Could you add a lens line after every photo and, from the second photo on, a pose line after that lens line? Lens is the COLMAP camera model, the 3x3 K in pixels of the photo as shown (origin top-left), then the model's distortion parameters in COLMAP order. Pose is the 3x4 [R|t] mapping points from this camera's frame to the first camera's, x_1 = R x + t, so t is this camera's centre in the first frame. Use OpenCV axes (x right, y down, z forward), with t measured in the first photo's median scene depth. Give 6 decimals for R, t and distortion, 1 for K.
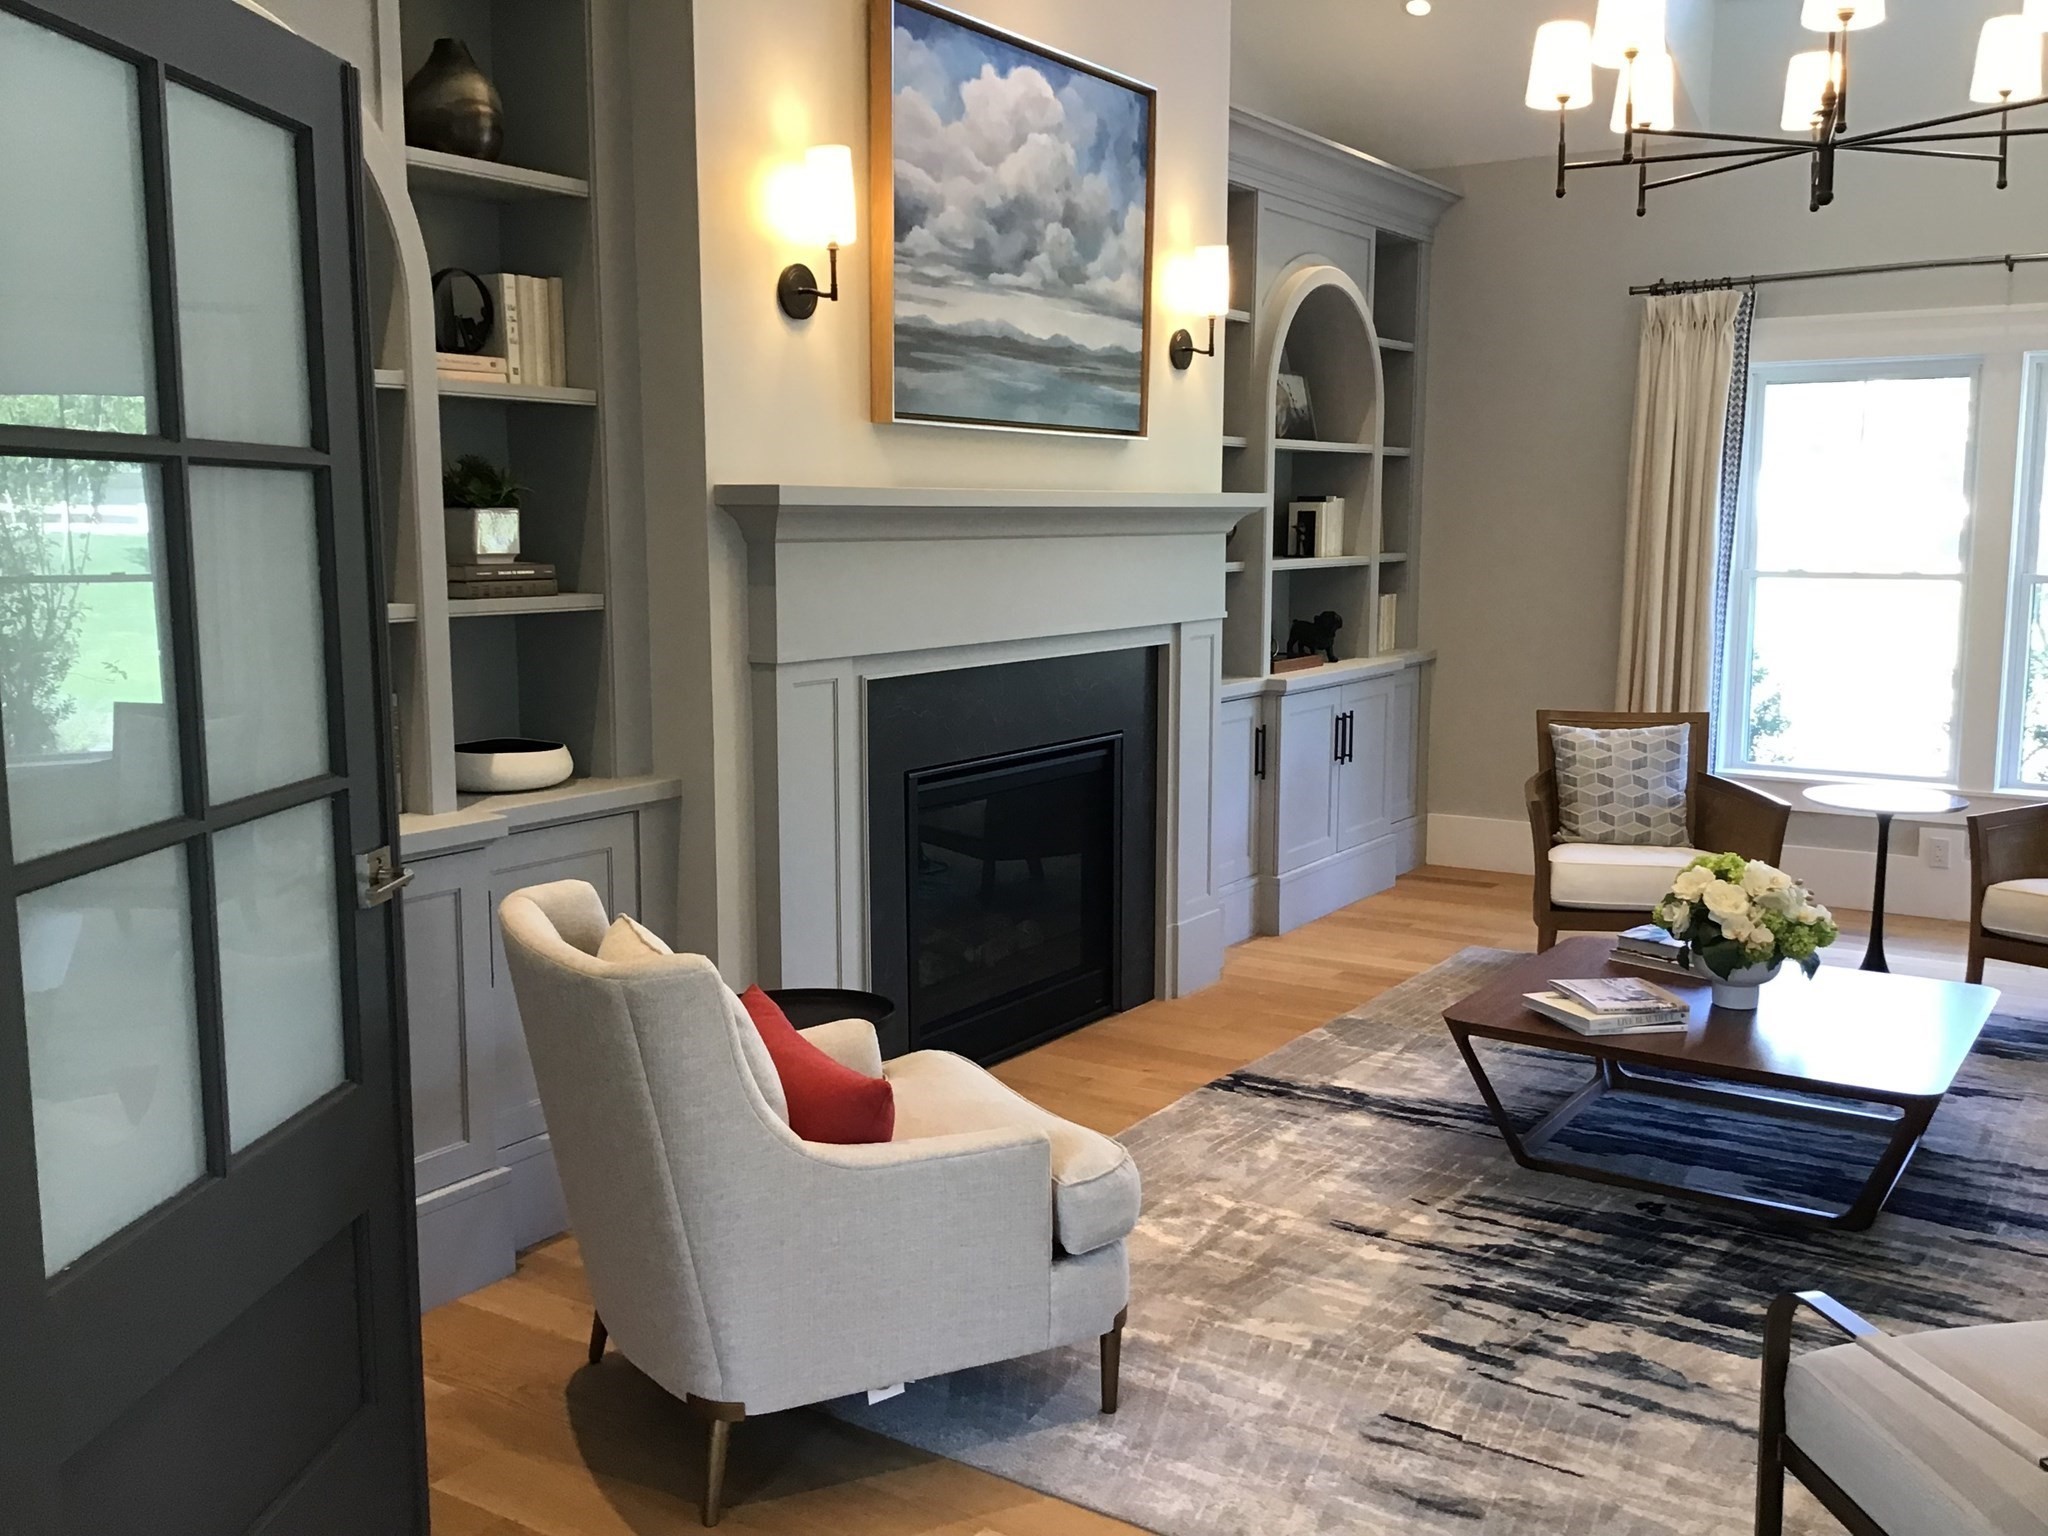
lens RADIAL K [[1835.1, 0, 1024.0], [0, 1835.1, 768.0], [0, 0, 1]] dist [0.165050, -0.330128]
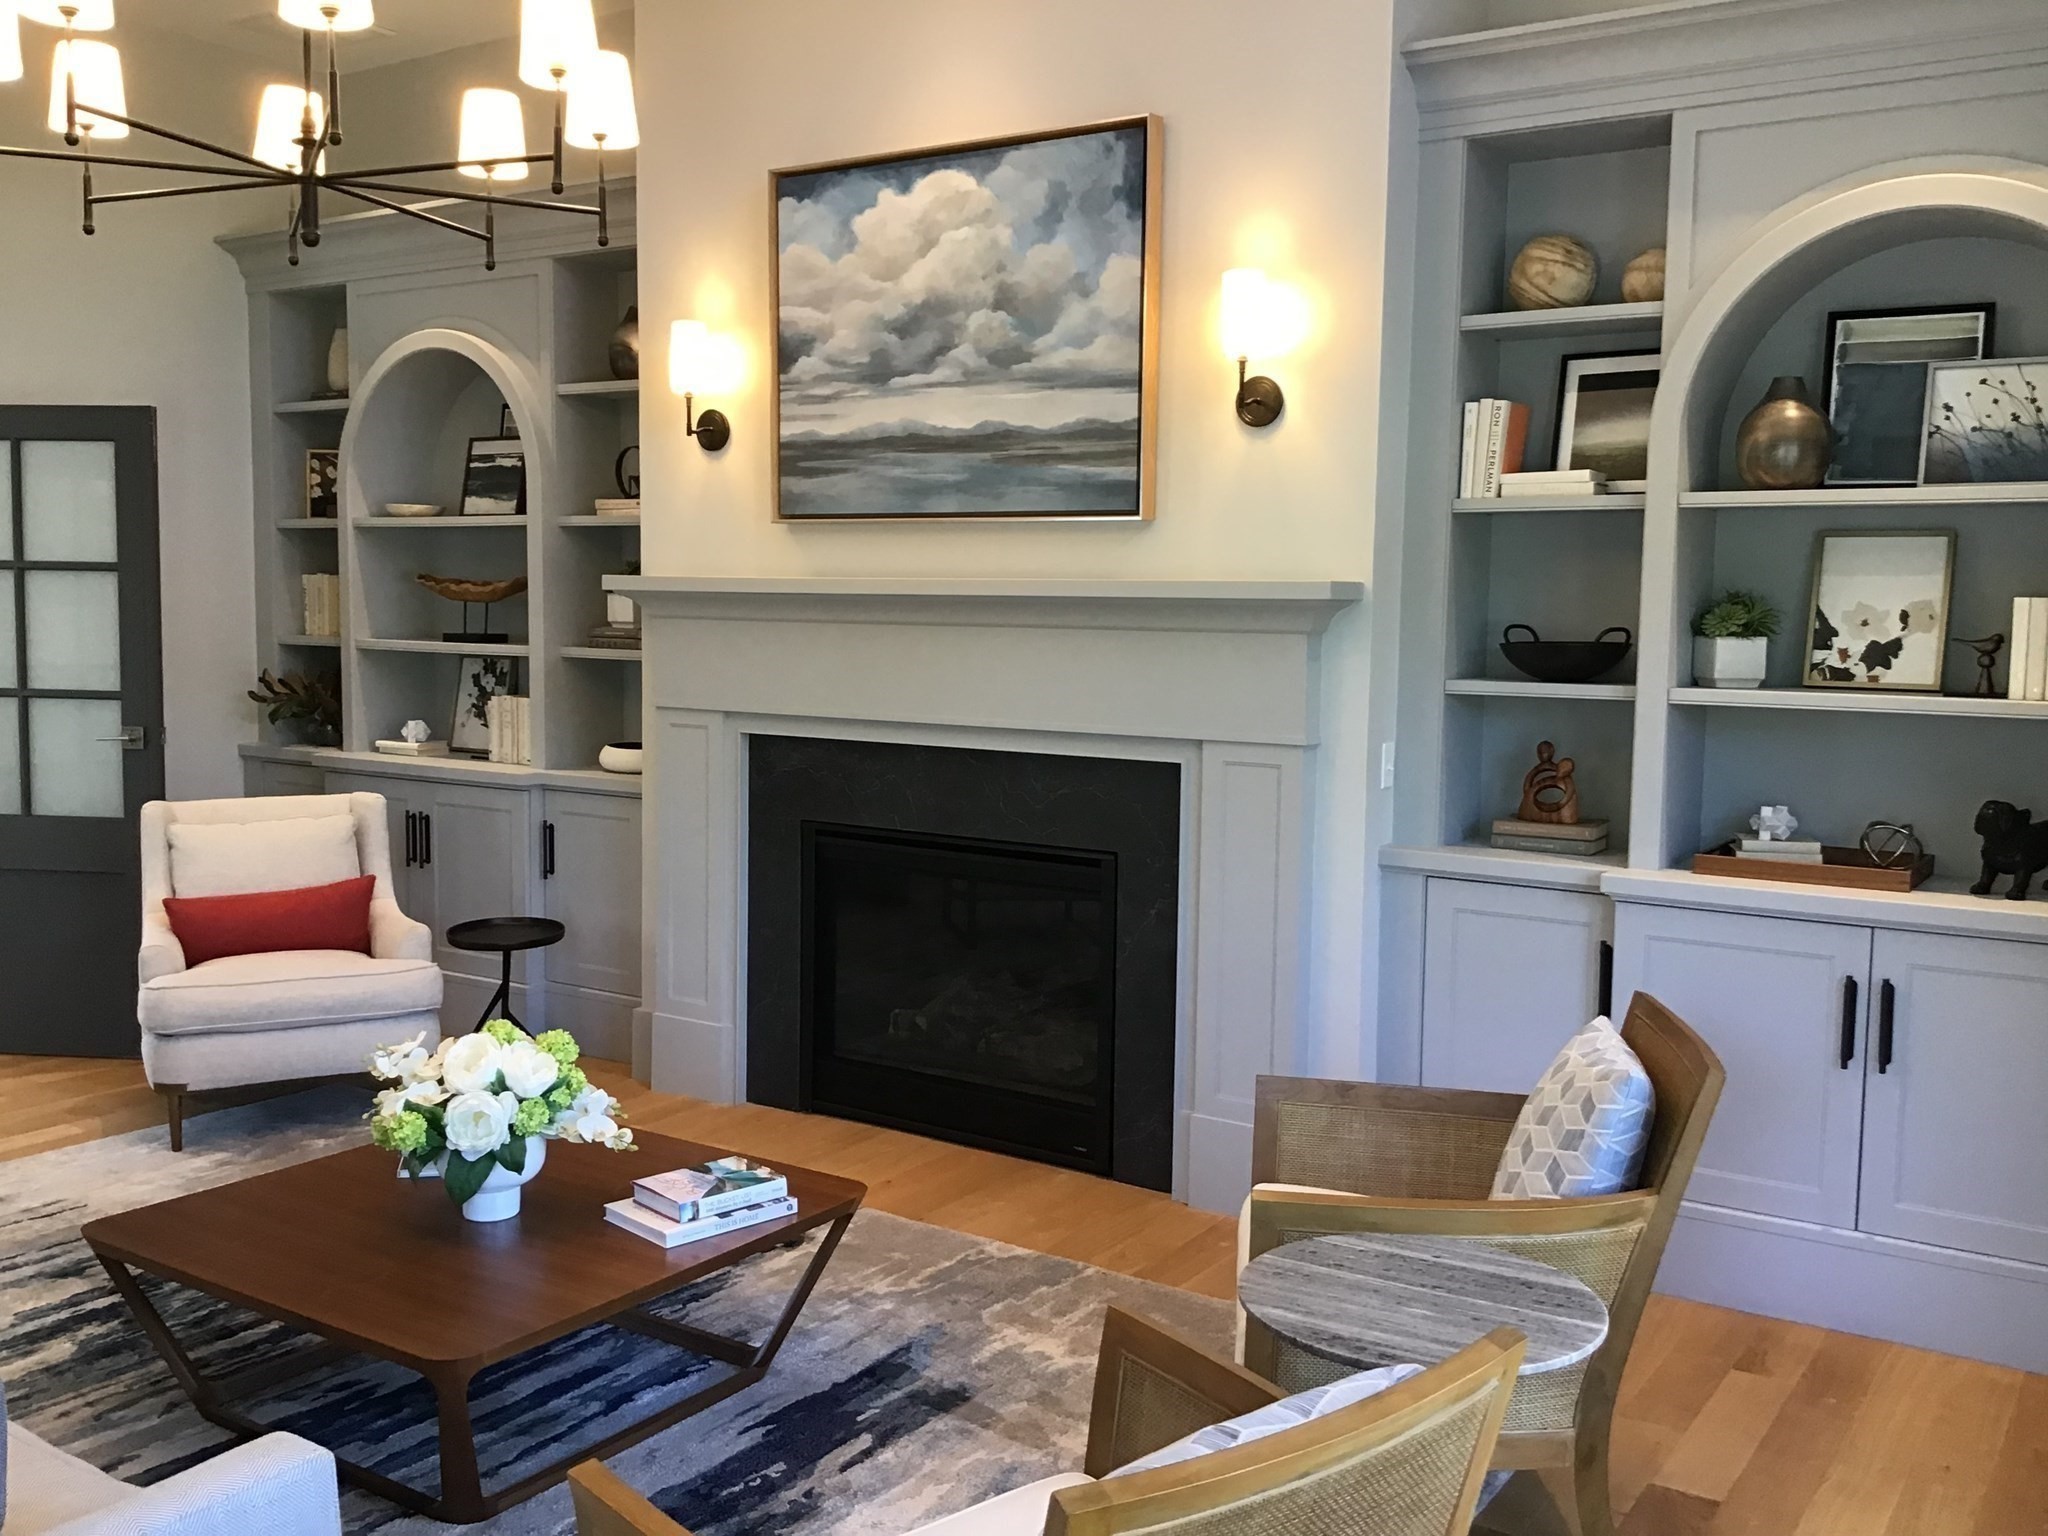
lens RADIAL K [[1835.1, 0, 1024.0], [0, 1835.1, 768.0], [0, 0, 1]] dist [0.165050, -0.330128]
pose [[-0.001413, 0.088305, -0.996092, 1.048966], [-0.152825, 0.984374, 0.087483, -0.147985], [0.988252, 0.152351, 0.012104, 1.079130]]
